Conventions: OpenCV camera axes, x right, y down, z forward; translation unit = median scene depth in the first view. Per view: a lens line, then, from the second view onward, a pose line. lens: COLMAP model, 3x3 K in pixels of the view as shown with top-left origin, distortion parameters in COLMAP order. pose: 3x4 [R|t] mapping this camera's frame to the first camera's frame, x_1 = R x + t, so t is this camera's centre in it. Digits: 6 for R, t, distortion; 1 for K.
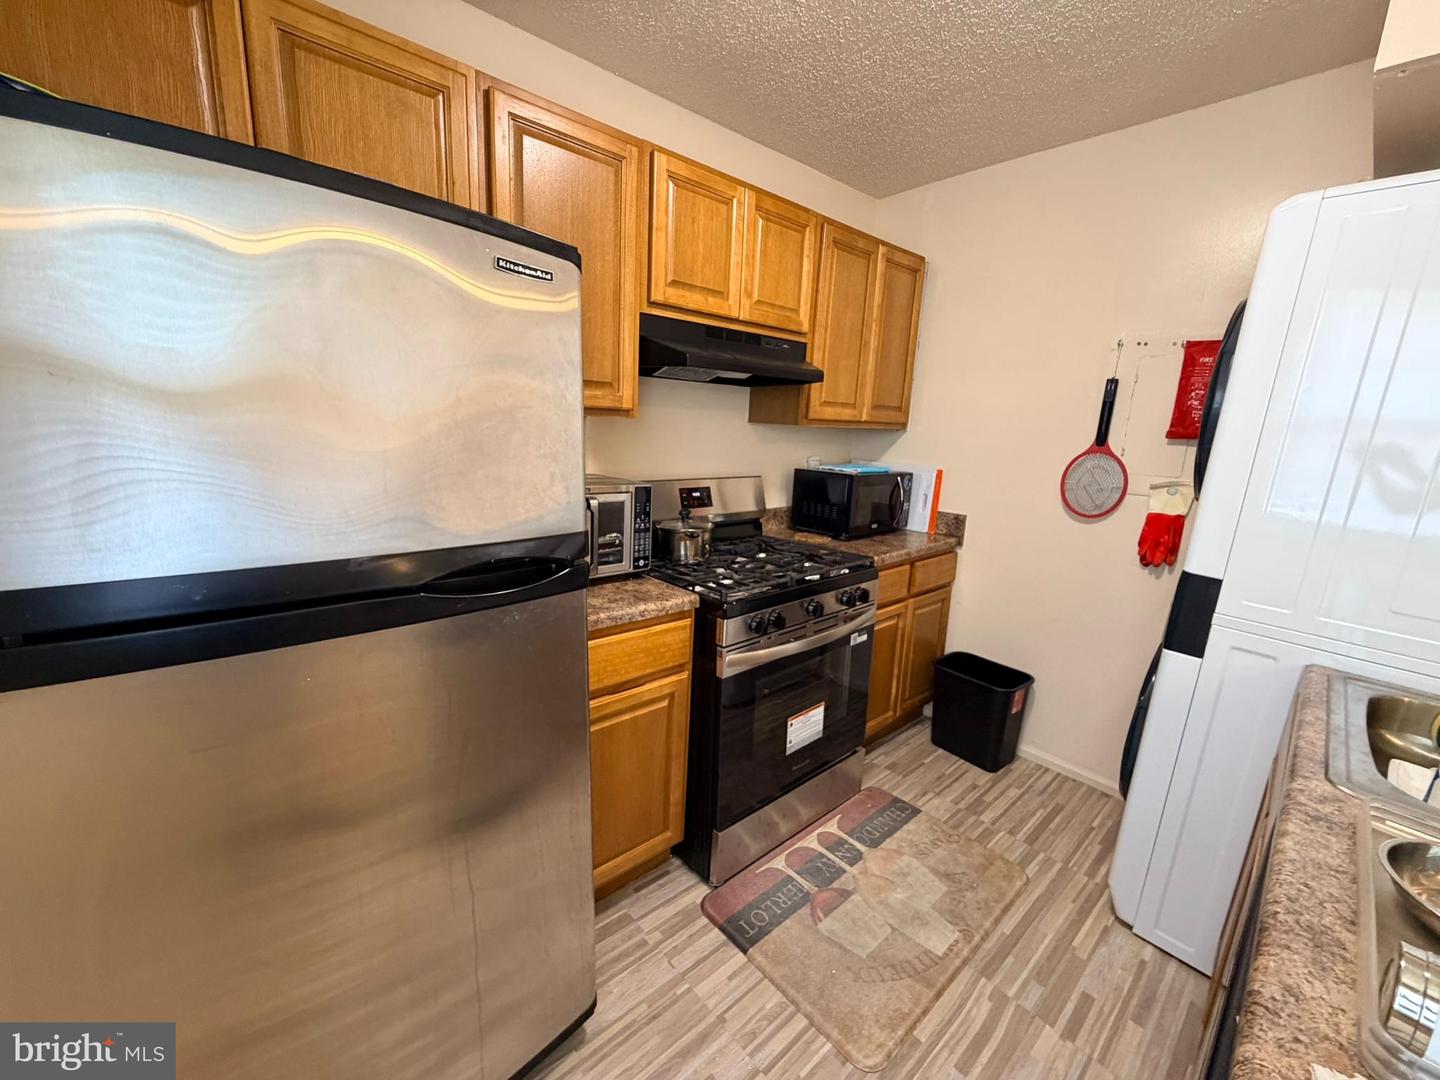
lens RADIAL K [[580.2, 0, 720.0], [0, 580.2, 540.0], [0, 0, 1]] dist [0.000039, -0.000176]
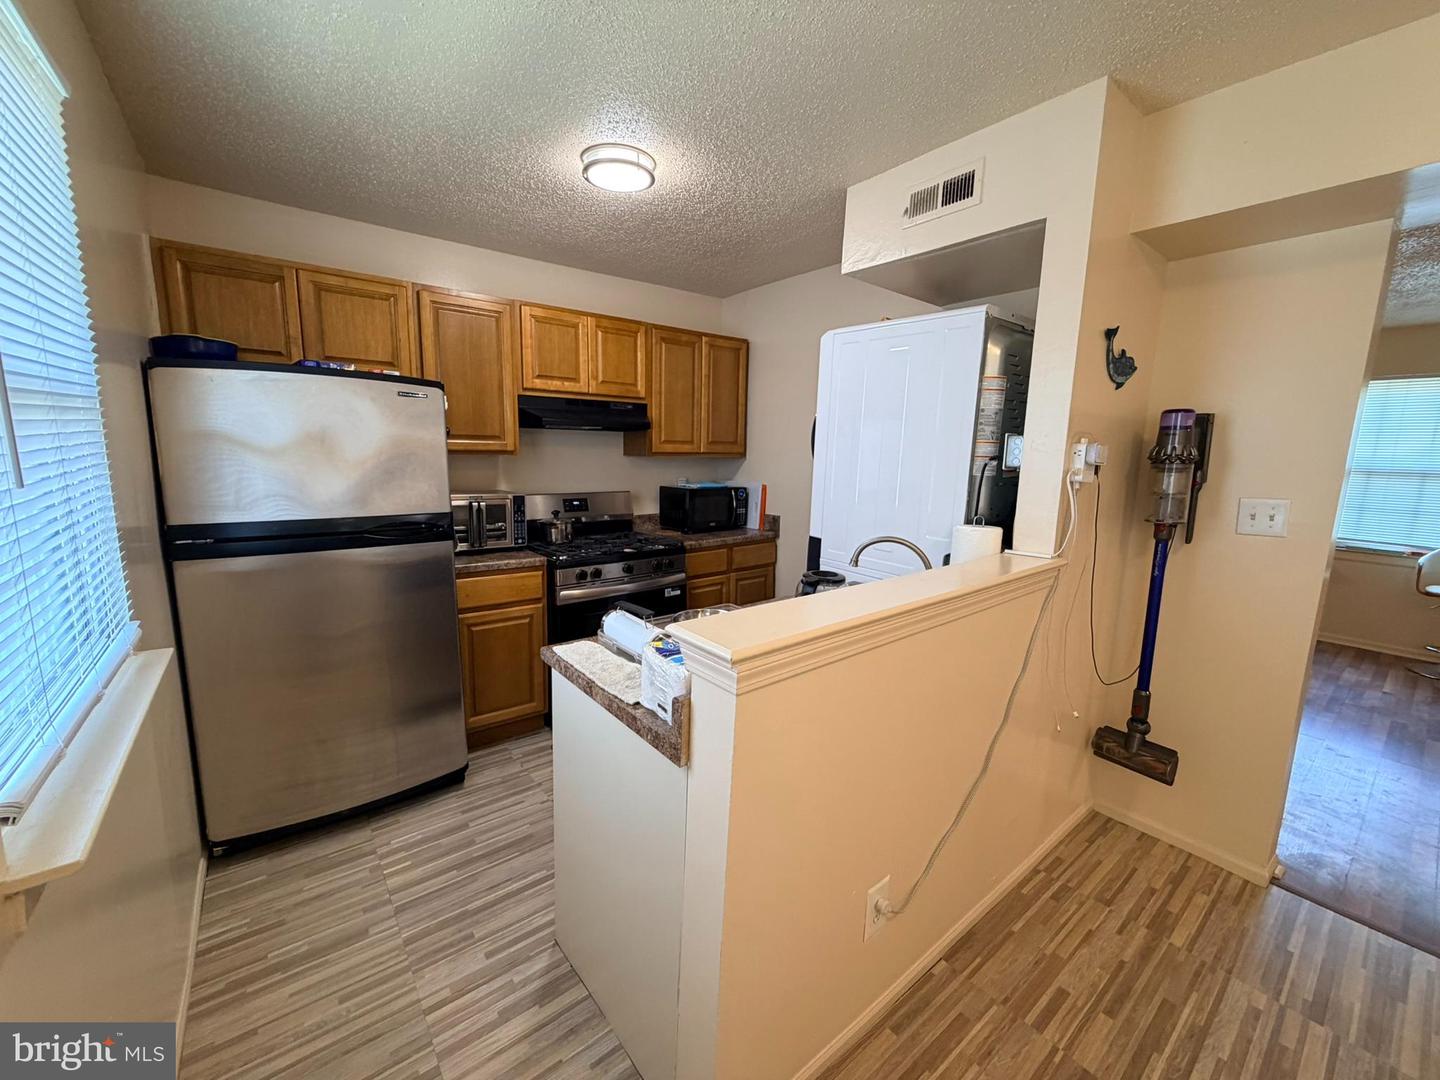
lens RADIAL K [[580.2, 0, 720.0], [0, 580.2, 540.0], [0, 0, 1]] dist [0.000039, -0.000176]
pose [[0.998221, -0.019942, -0.056194, 0.434405], [0.016986, 0.998471, -0.052601, 0.108842], [0.057157, 0.051553, 0.997033, -0.518886]]
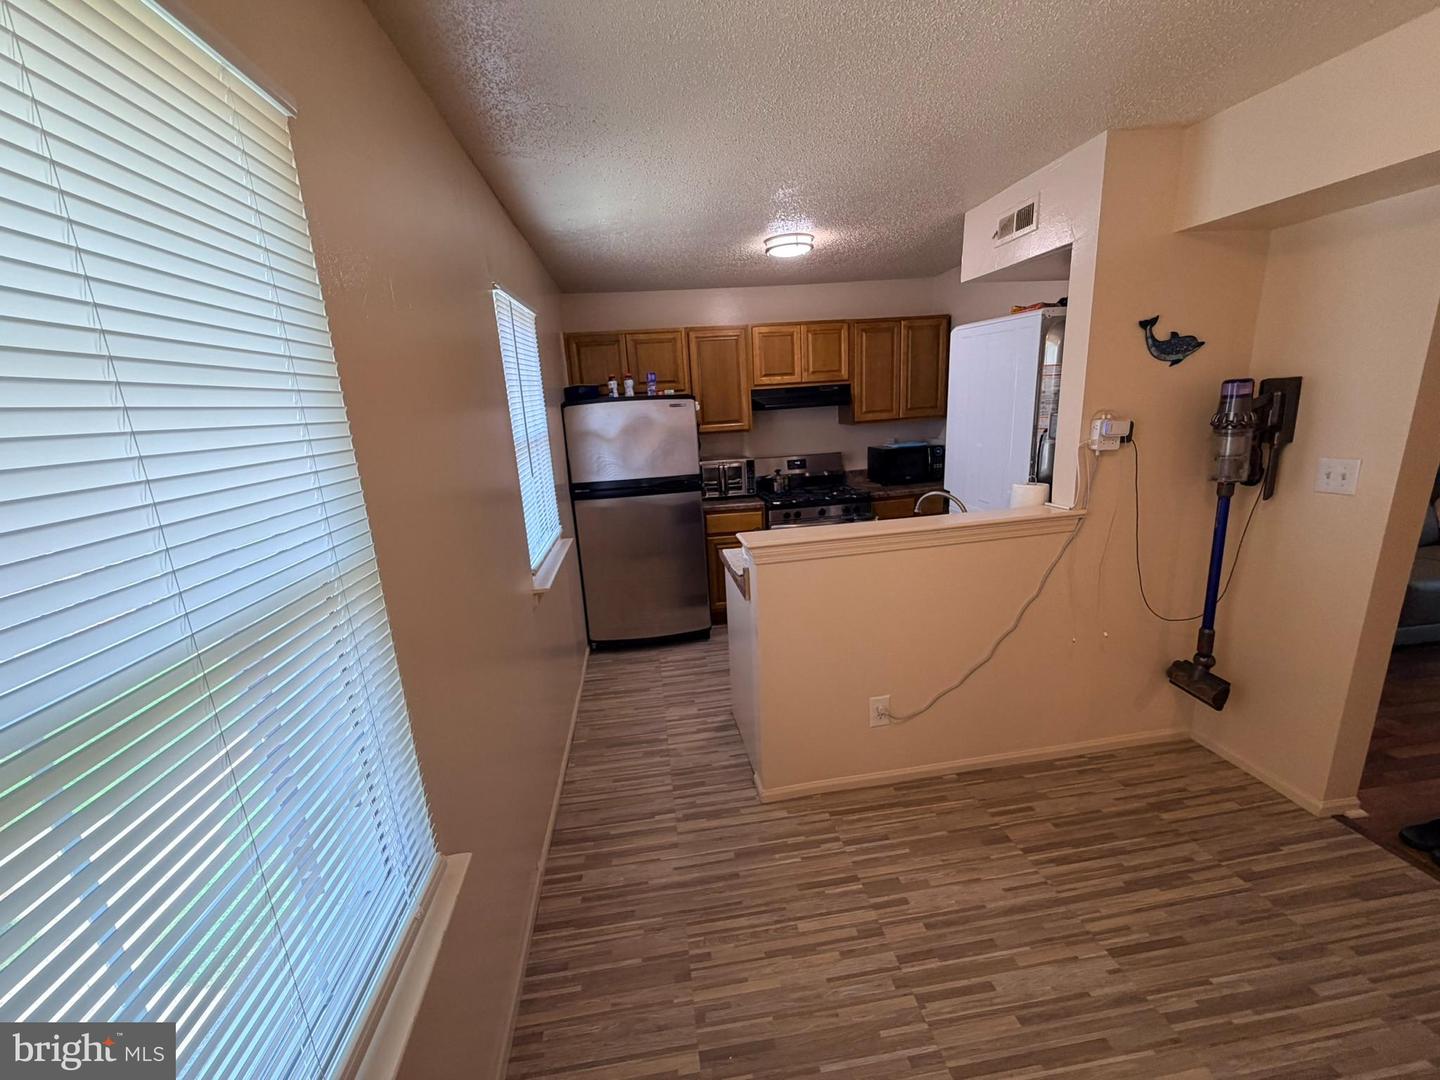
lens RADIAL K [[580.2, 0, 720.0], [0, 580.2, 540.0], [0, 0, 1]] dist [0.000039, -0.000176]
pose [[0.833021, 0.034762, -0.552148, 0.911998], [-0.015475, 0.999098, 0.039554, 0.122964], [0.553025, -0.024405, 0.832807, -0.923597]]
